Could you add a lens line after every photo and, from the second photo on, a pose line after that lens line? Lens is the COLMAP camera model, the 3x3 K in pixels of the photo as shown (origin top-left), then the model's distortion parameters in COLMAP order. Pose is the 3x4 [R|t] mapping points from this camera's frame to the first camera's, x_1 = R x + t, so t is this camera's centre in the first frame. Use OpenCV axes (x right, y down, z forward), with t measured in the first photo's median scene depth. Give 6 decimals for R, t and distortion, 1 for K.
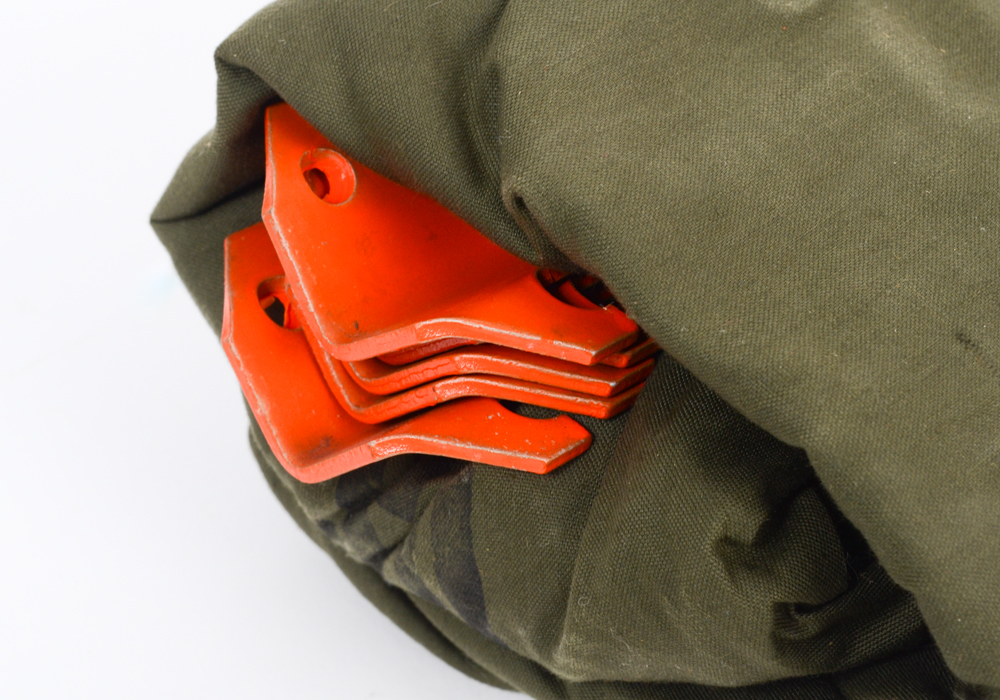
lens RADIAL K [[2531.4, 0, 453.1], [0, 2531.4, 390.8], [0, 0, 1]] dist [-0.012202, 0.000000]
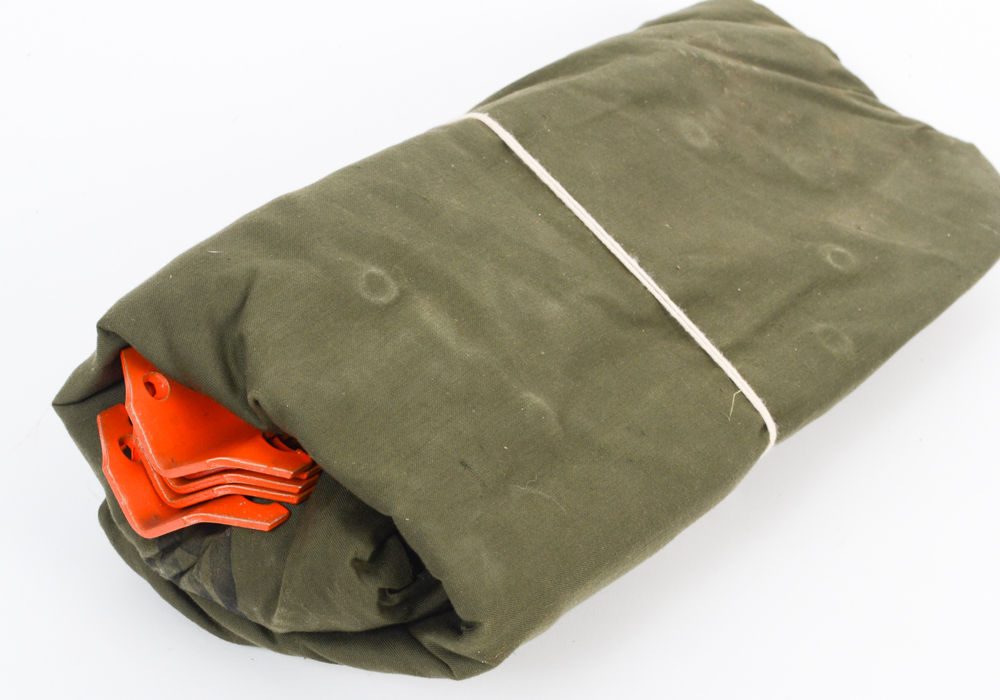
lens RADIAL K [[2531.4, 0, 476.5], [0, 2531.4, 345.7], [0, 0, 1]] dist [-0.012202, 0.000000]
pose [[0.984857, -0.007110, 0.173221, -0.153315], [0.015058, 0.998891, -0.044615, -0.023816], [-0.172711, 0.046548, 0.983872, -1.077080]]
